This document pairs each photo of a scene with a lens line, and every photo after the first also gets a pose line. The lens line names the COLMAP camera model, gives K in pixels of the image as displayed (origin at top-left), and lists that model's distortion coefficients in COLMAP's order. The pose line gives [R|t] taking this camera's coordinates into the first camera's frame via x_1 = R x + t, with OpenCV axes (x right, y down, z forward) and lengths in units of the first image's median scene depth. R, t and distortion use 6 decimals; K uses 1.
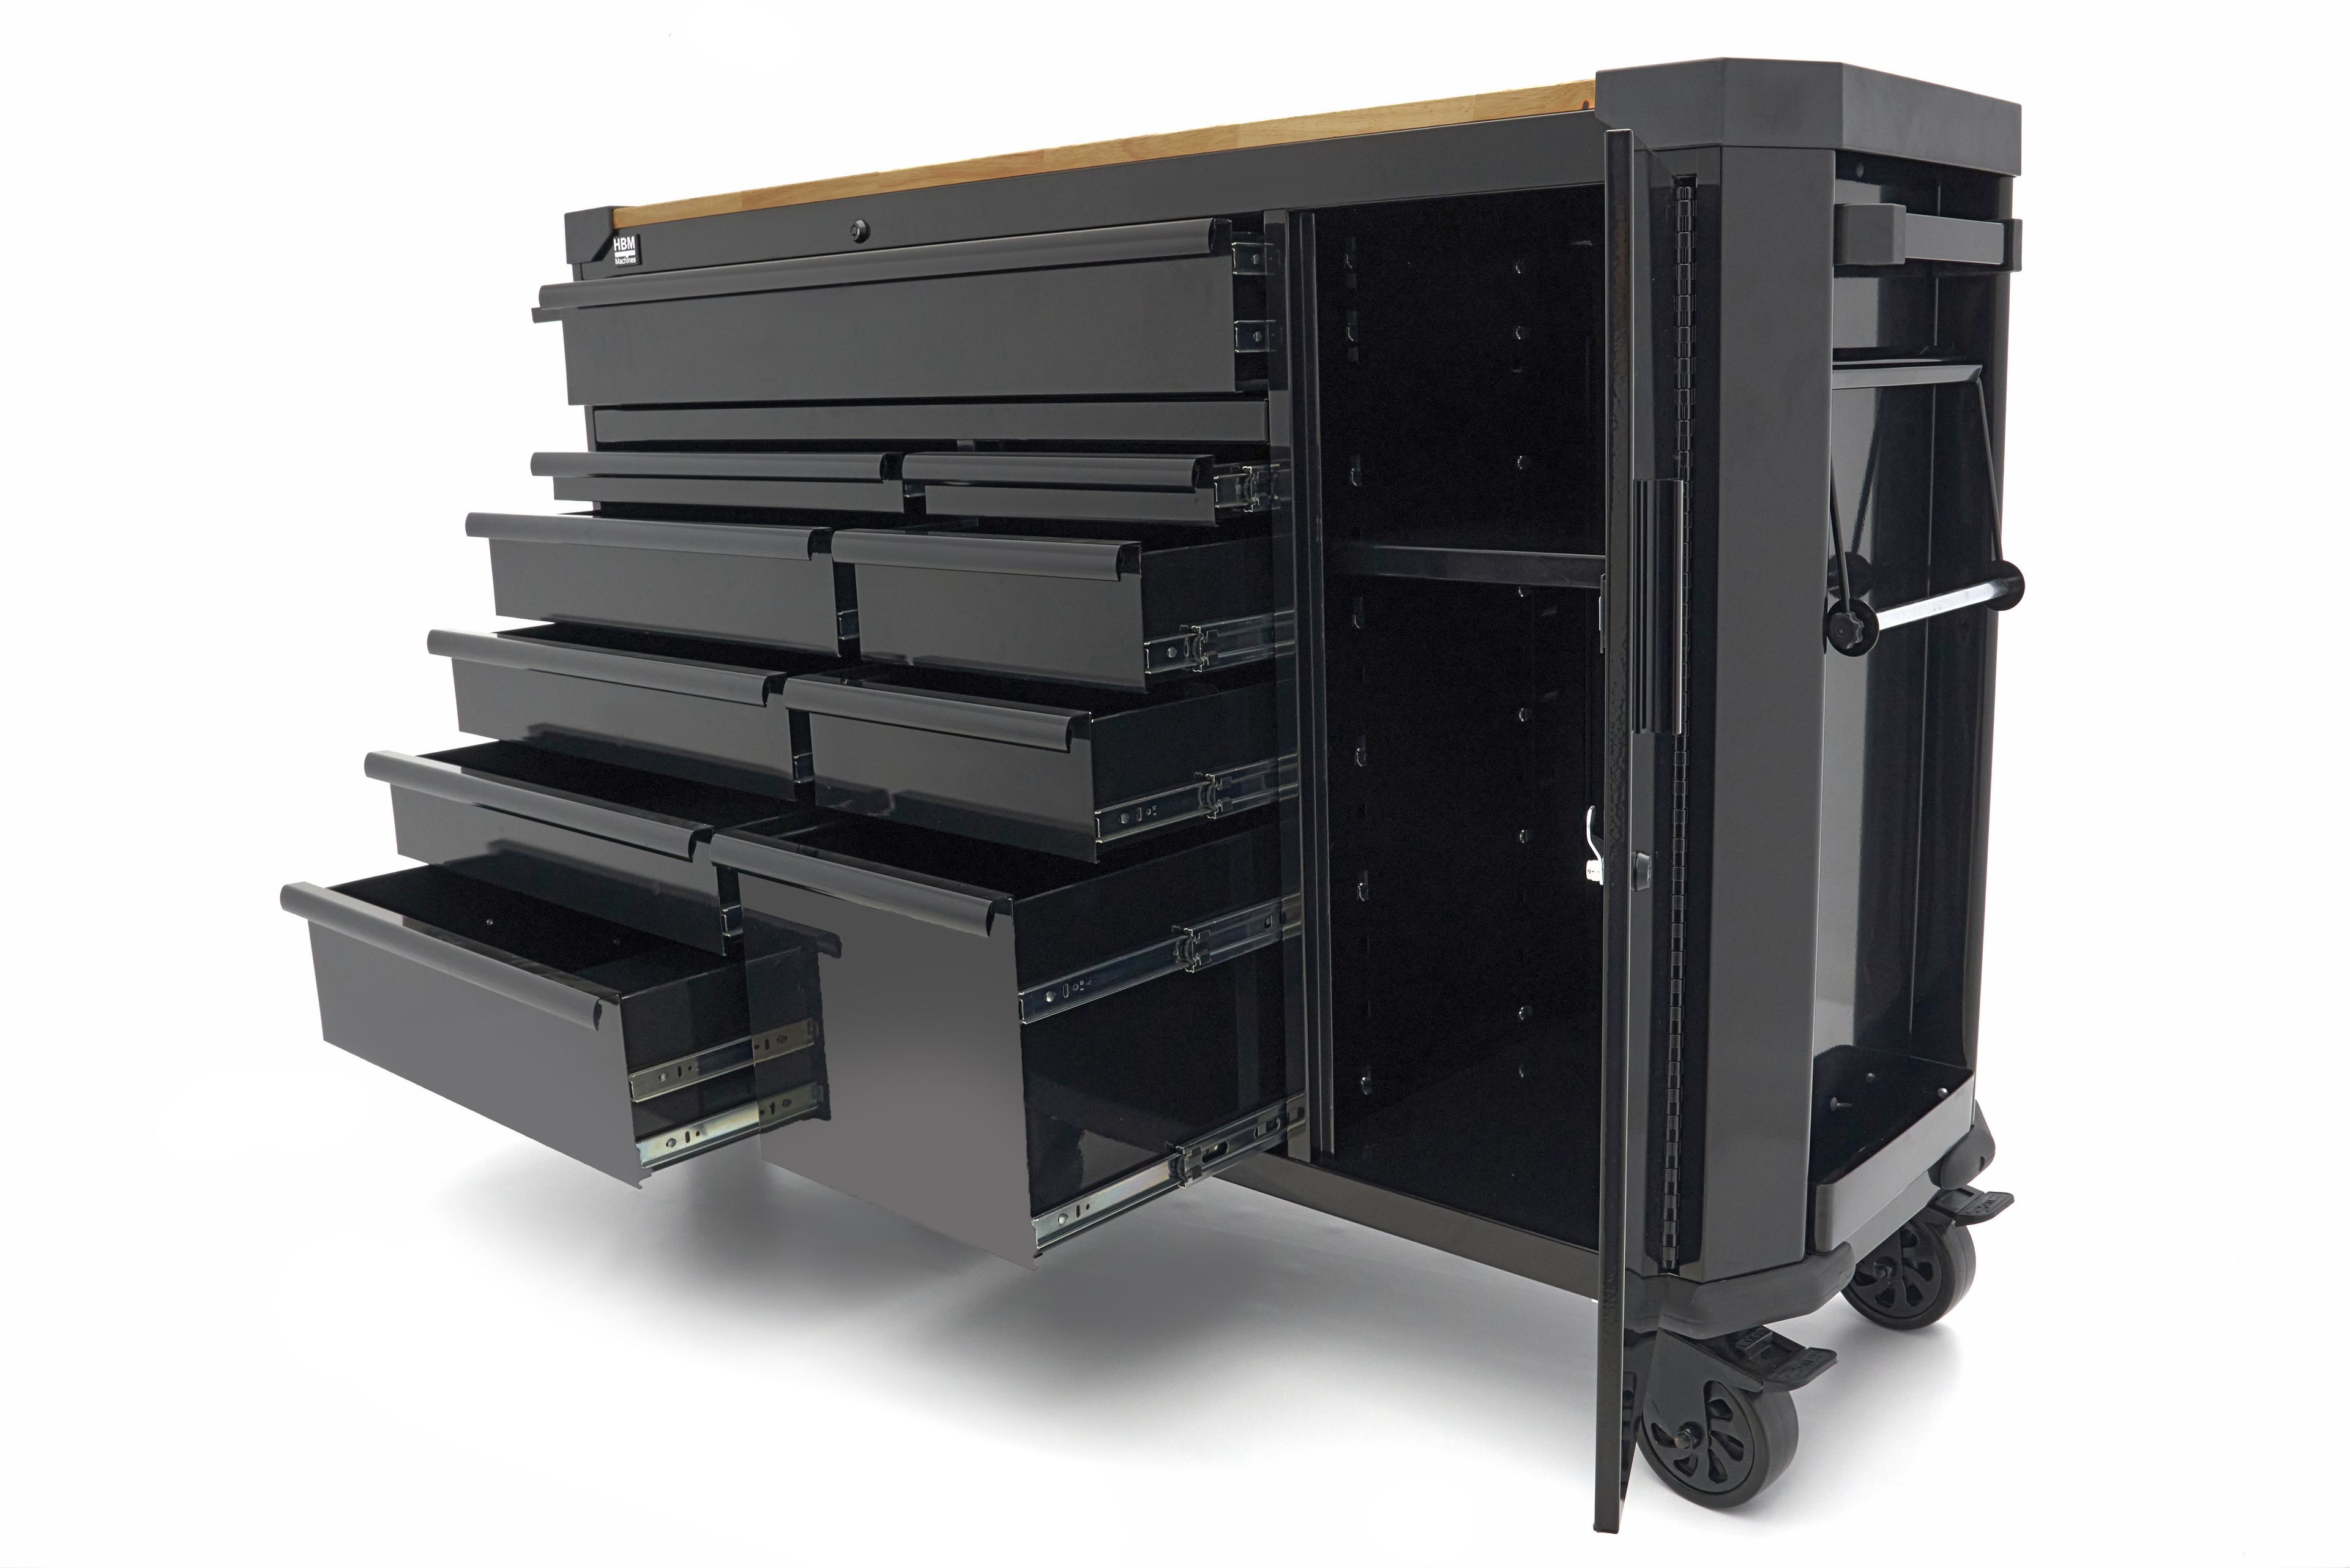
lens RADIAL K [[2028.8, 0, 1182.3], [0, 2028.8, 730.0], [0, 0, 1]] dist [-0.044596, 0.000093]
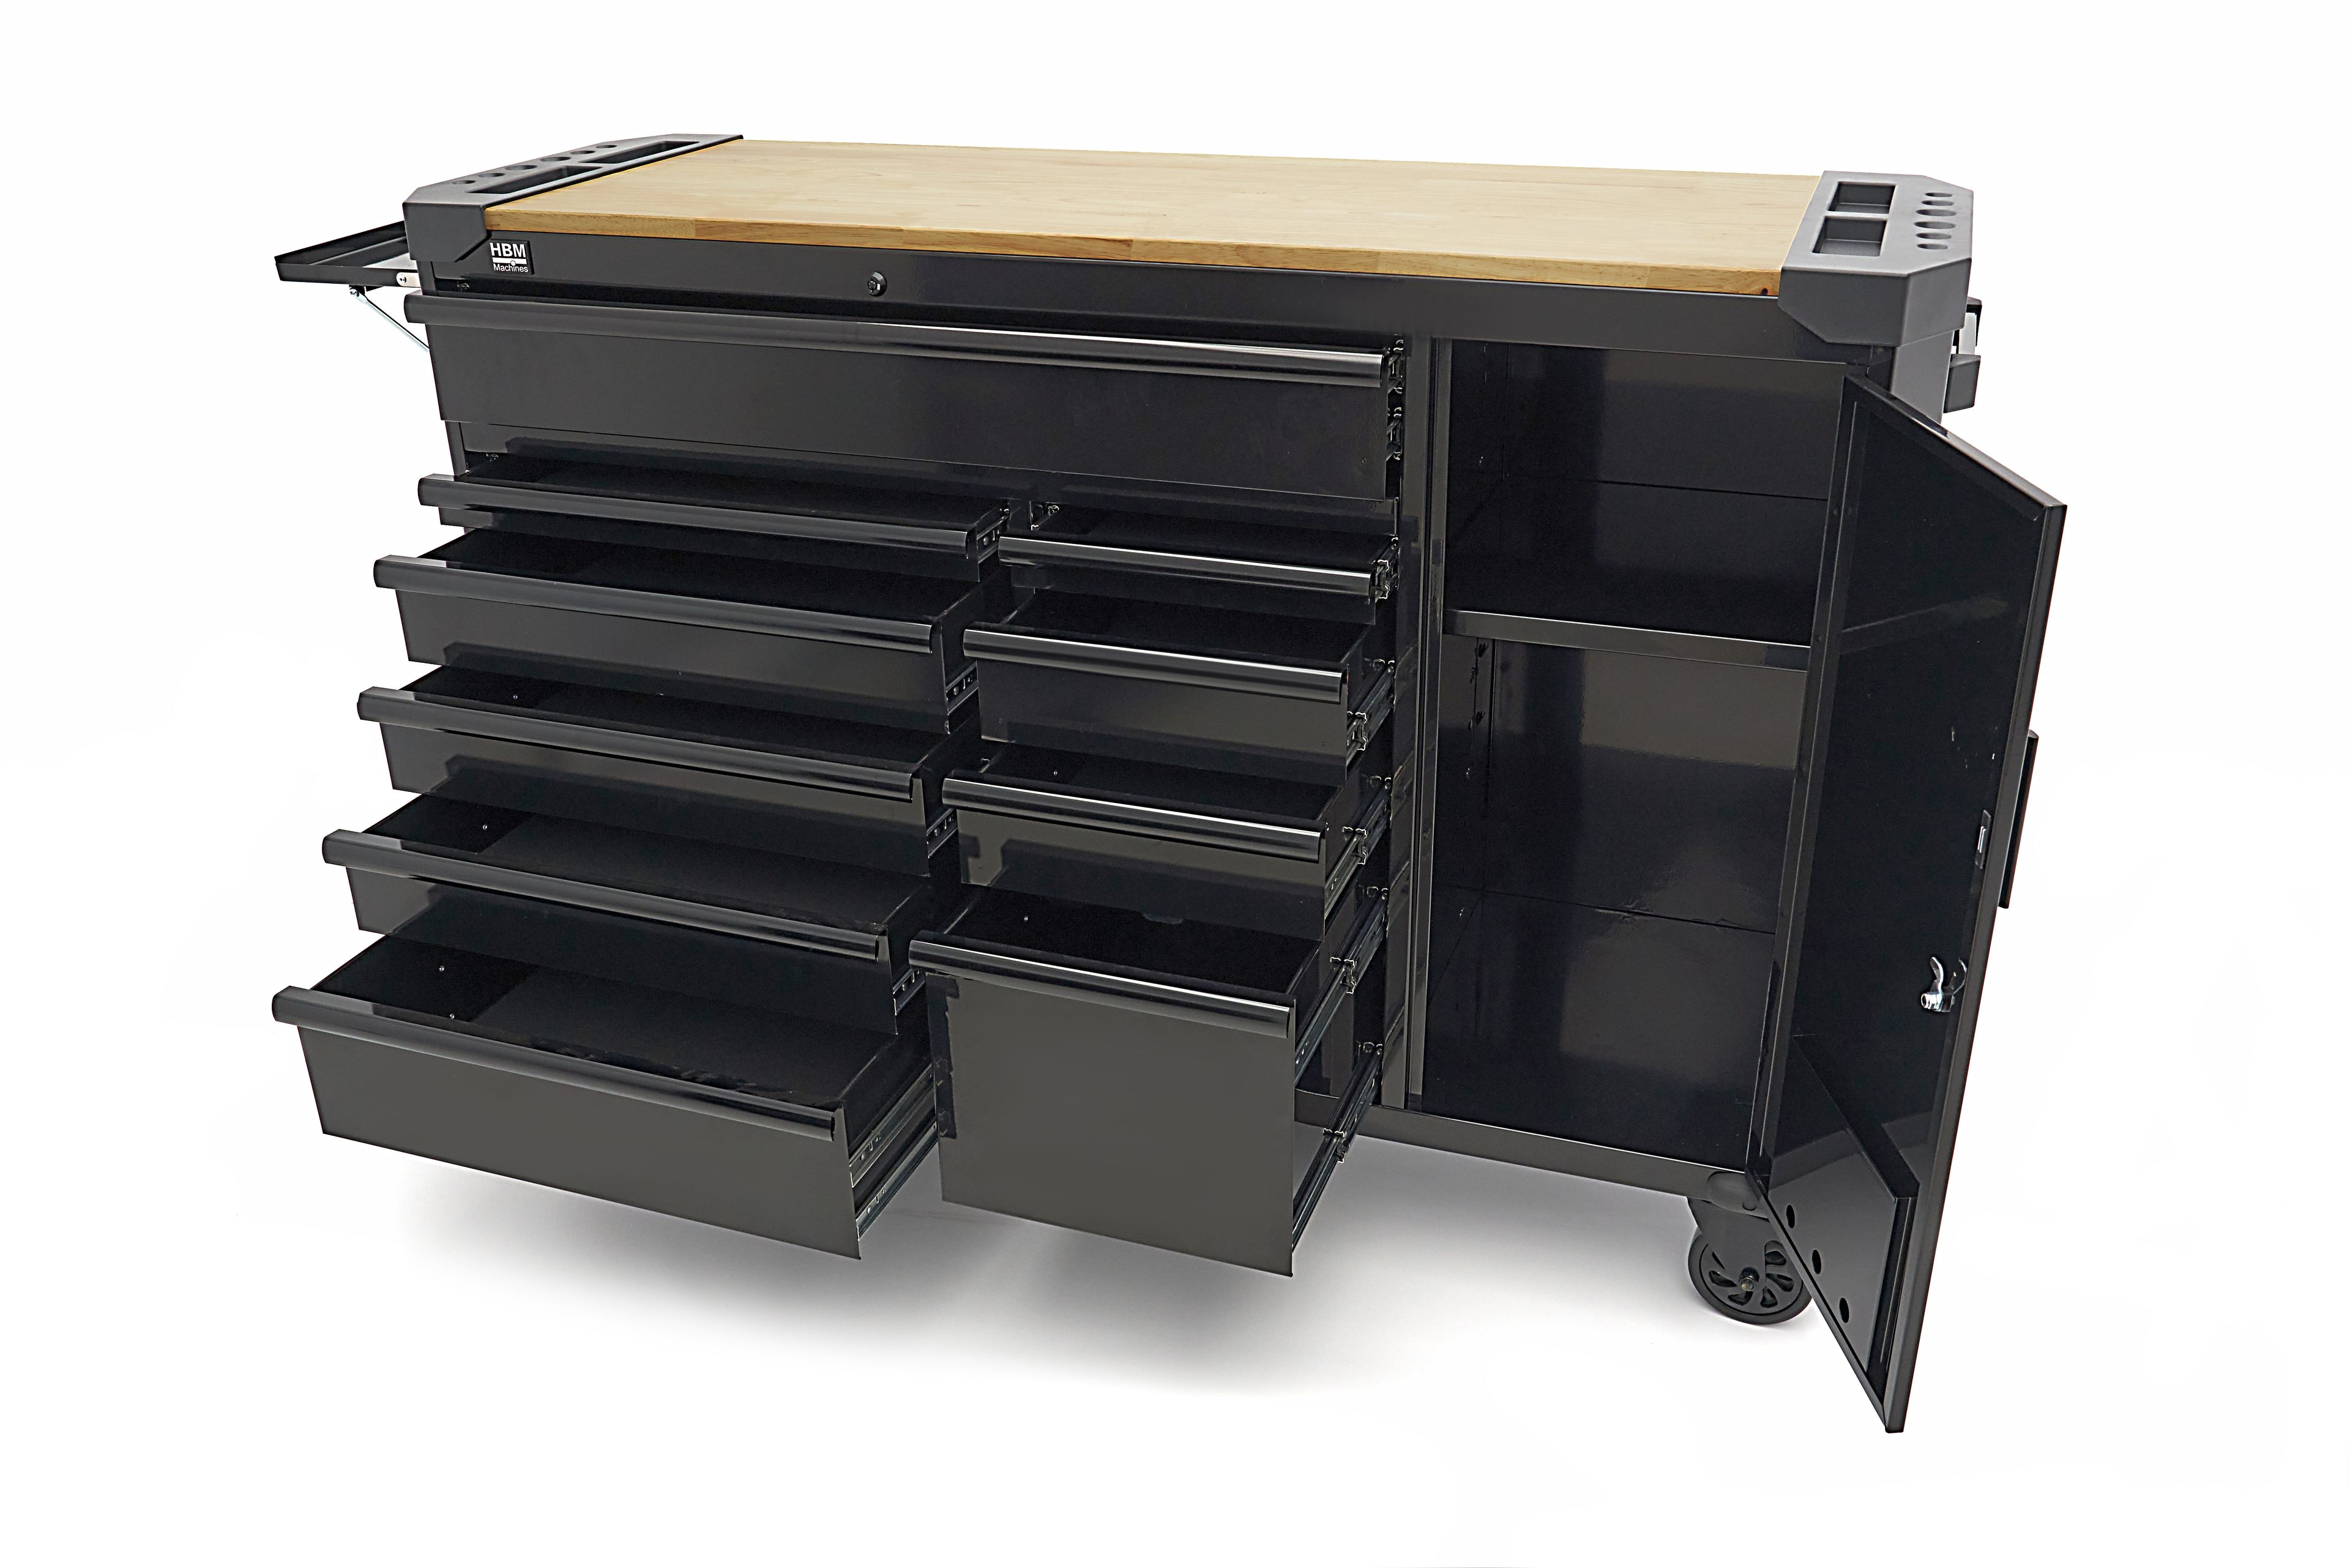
lens RADIAL K [[2034.6, 0, 1175.0], [0, 2034.6, 784.0], [0, 0, 1]] dist [0.010365, 0.001633]
pose [[0.923774, -0.146566, 0.353779, -0.479334], [0.059036, 0.967319, 0.246595, -0.289063], [-0.378360, -0.206913, 0.902237, 0.007091]]
